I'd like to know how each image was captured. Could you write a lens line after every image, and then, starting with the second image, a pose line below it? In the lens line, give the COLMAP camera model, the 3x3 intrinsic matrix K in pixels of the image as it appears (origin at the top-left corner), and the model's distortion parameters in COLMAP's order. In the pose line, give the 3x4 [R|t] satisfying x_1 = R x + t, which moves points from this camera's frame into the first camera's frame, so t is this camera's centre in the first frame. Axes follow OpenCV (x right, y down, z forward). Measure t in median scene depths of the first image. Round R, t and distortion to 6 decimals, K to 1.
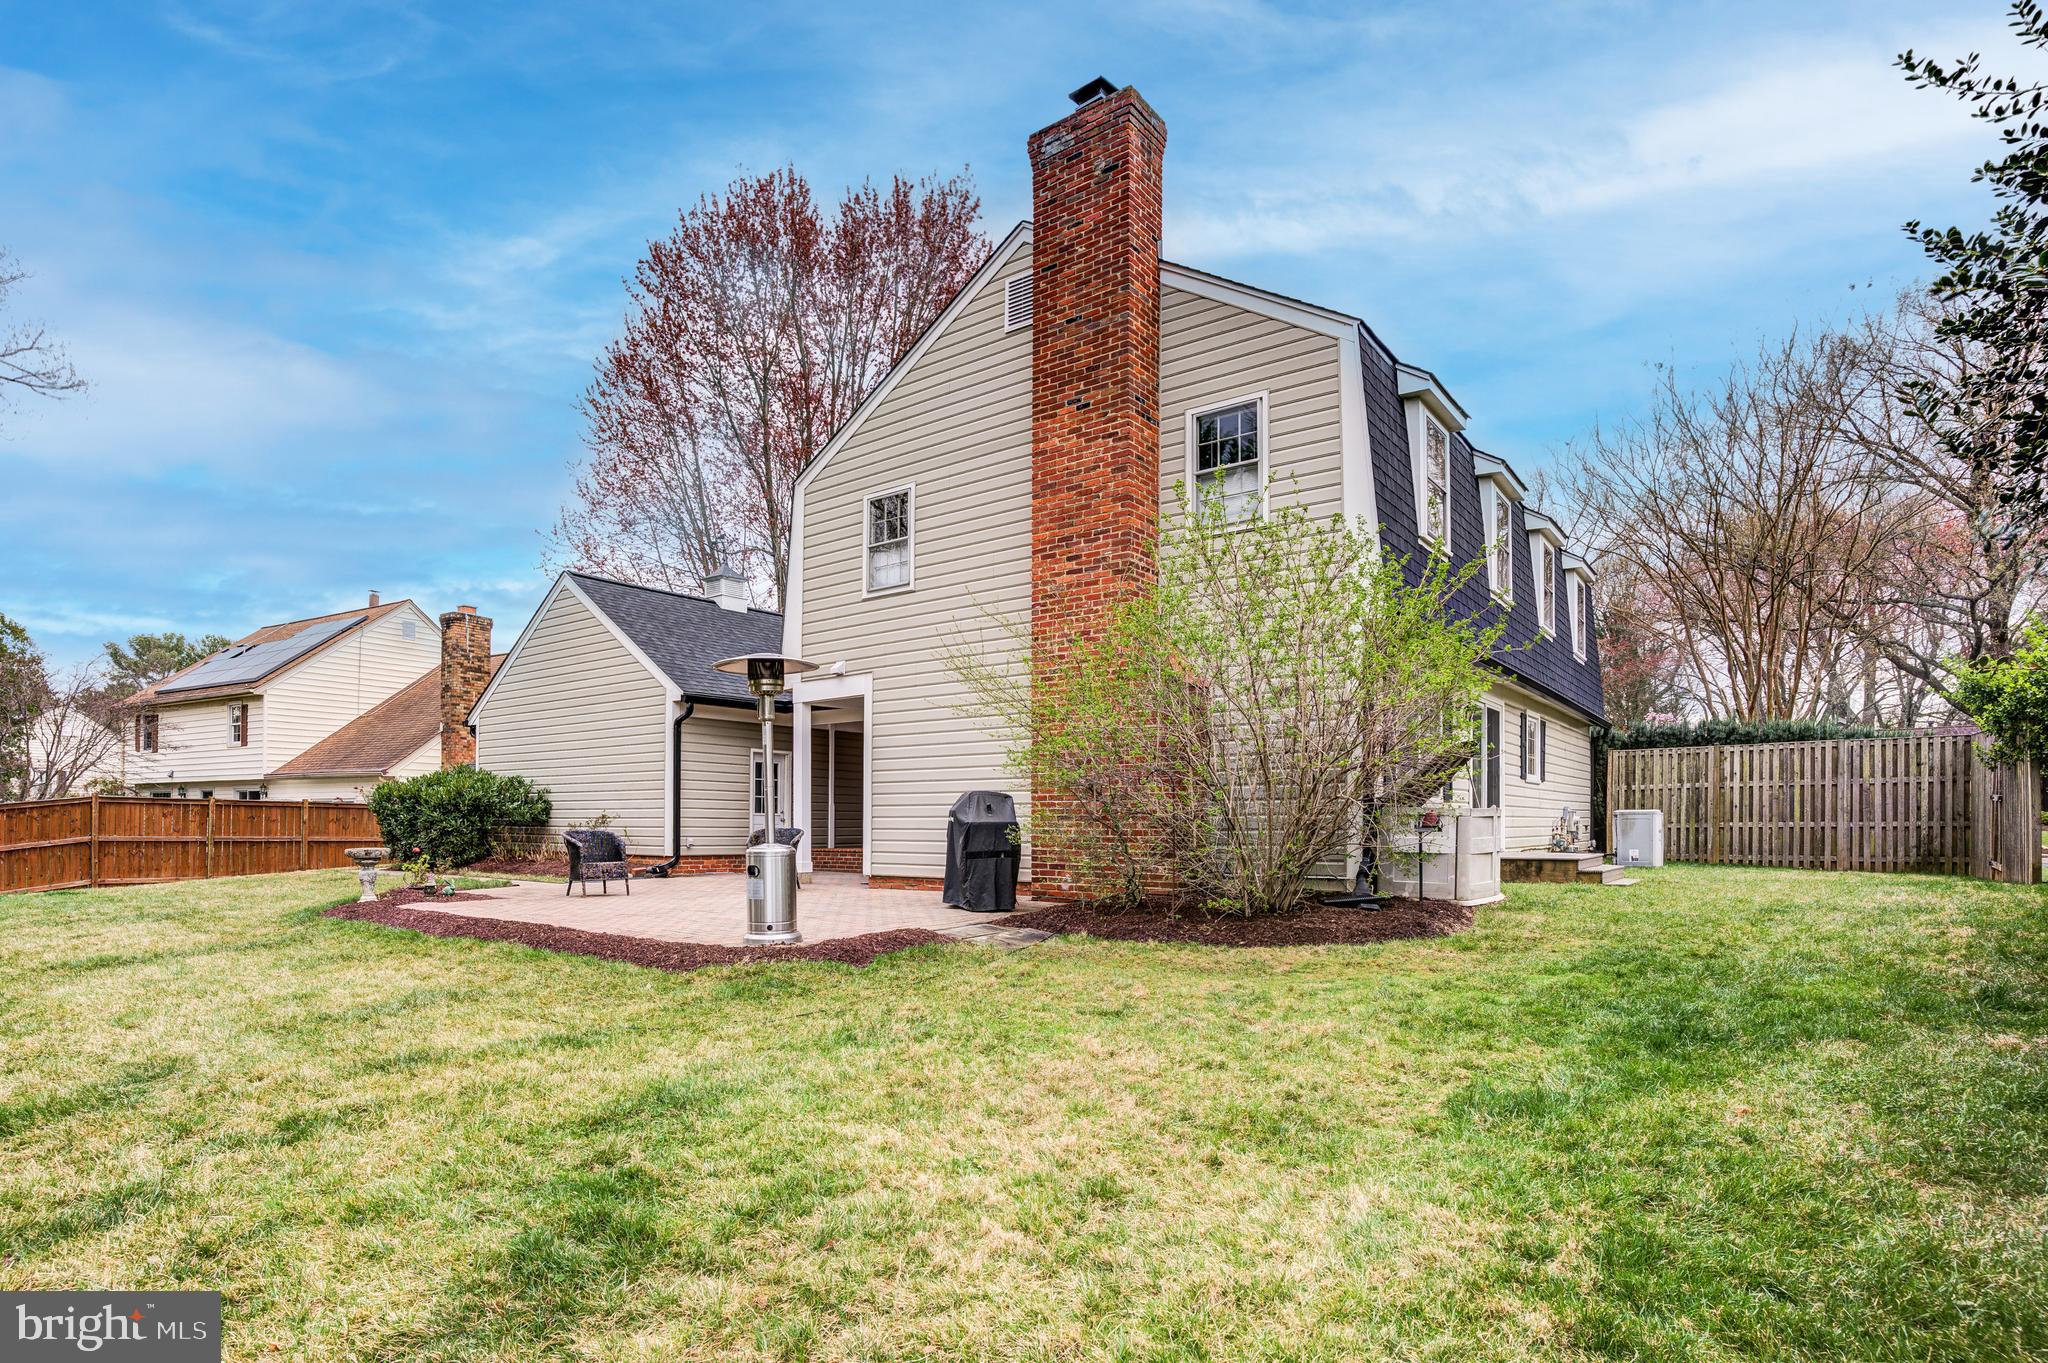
lens RADIAL K [[1023.2, 0, 1045.2], [0, 1023.2, 820.7], [0, 0, 1]] dist [-0.035035, 0.014059]
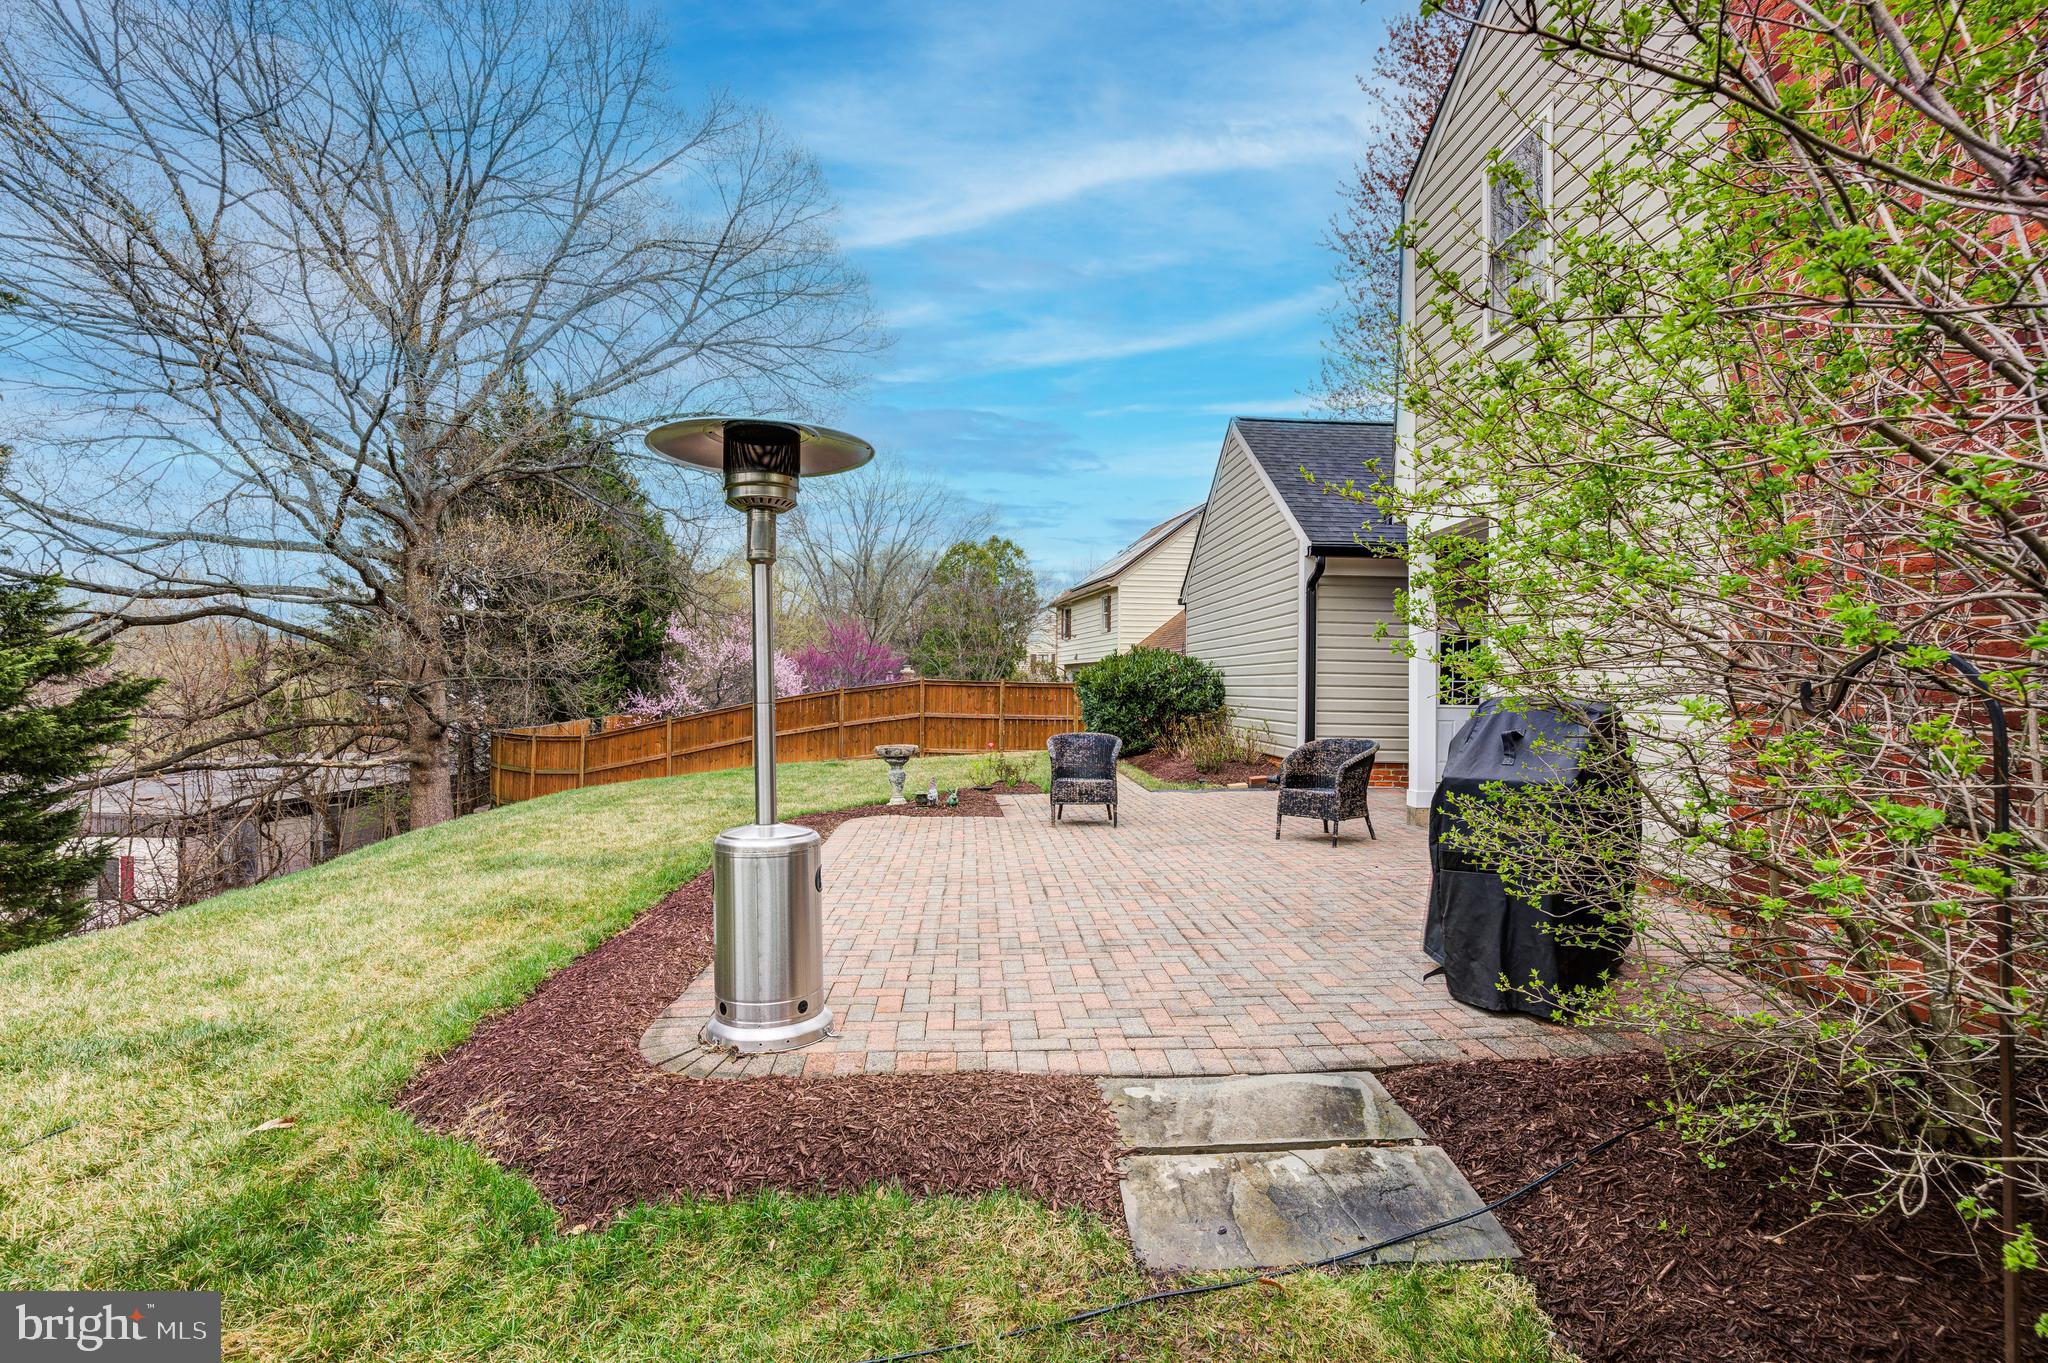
lens RADIAL K [[1023.2, 0, 1027.2], [0, 1023.2, 682.2], [0, 0, 1]] dist [-0.035035, 0.014059]
pose [[0.655844, 0.002357, -0.754893, 0.050403], [-0.011513, 0.999910, -0.006880, -0.013339], [0.754809, 0.013204, 0.655812, 0.279544]]
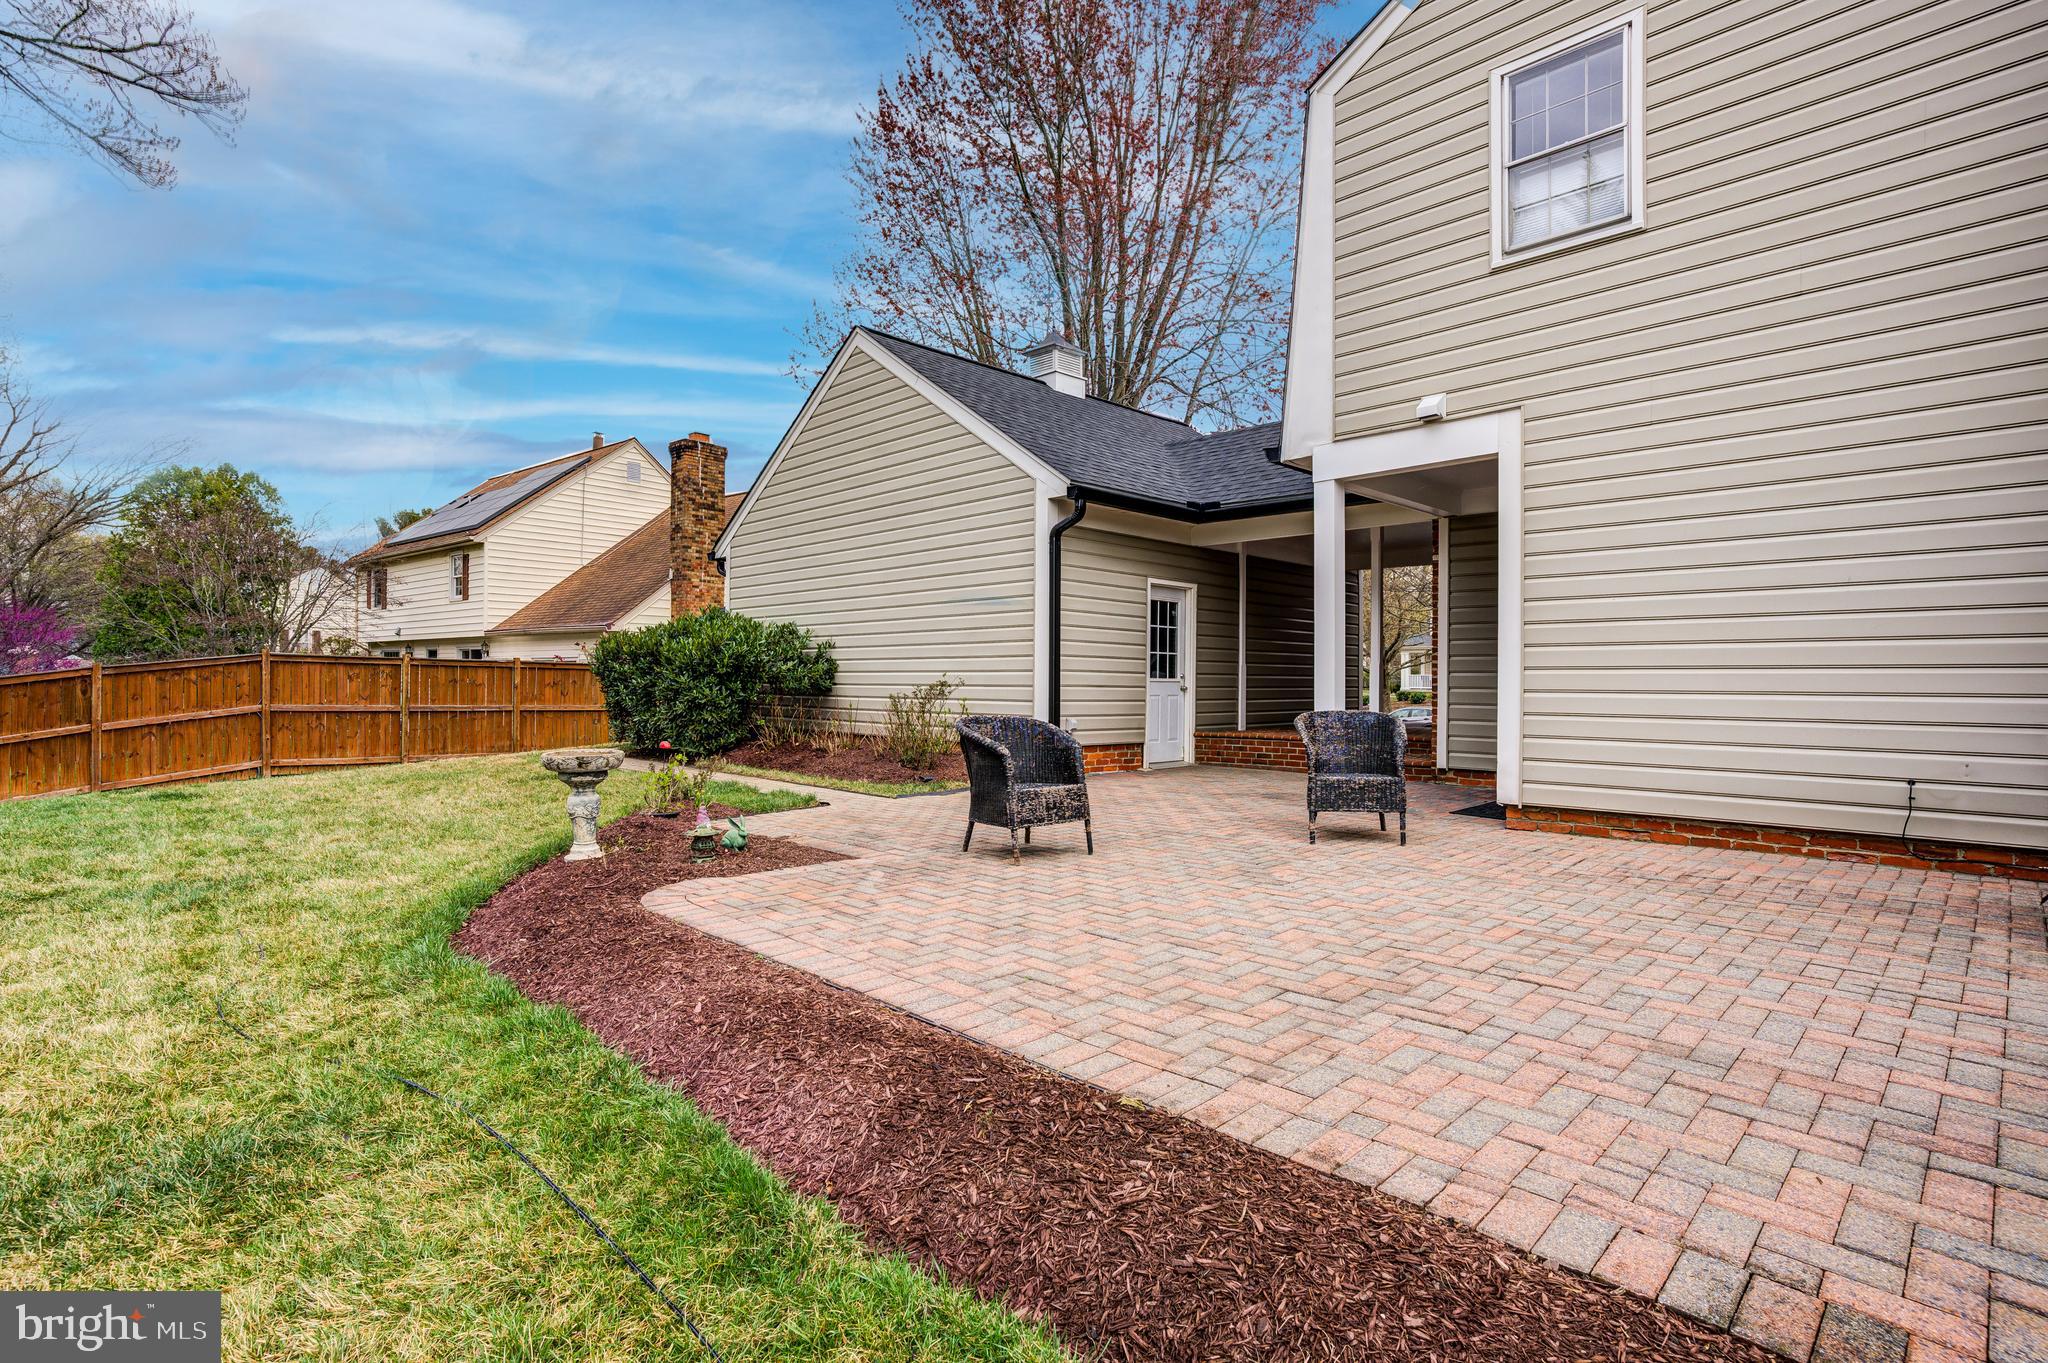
lens RADIAL K [[1023.2, 0, 1080.2], [0, 1023.2, 668.2], [0, 0, 1]] dist [-0.035035, 0.014059]
pose [[0.990045, 0.001243, -0.140745, -0.200760], [-0.002929, 0.999926, -0.011769, -0.005352], [0.140720, 0.012064, 0.989976, 0.298992]]
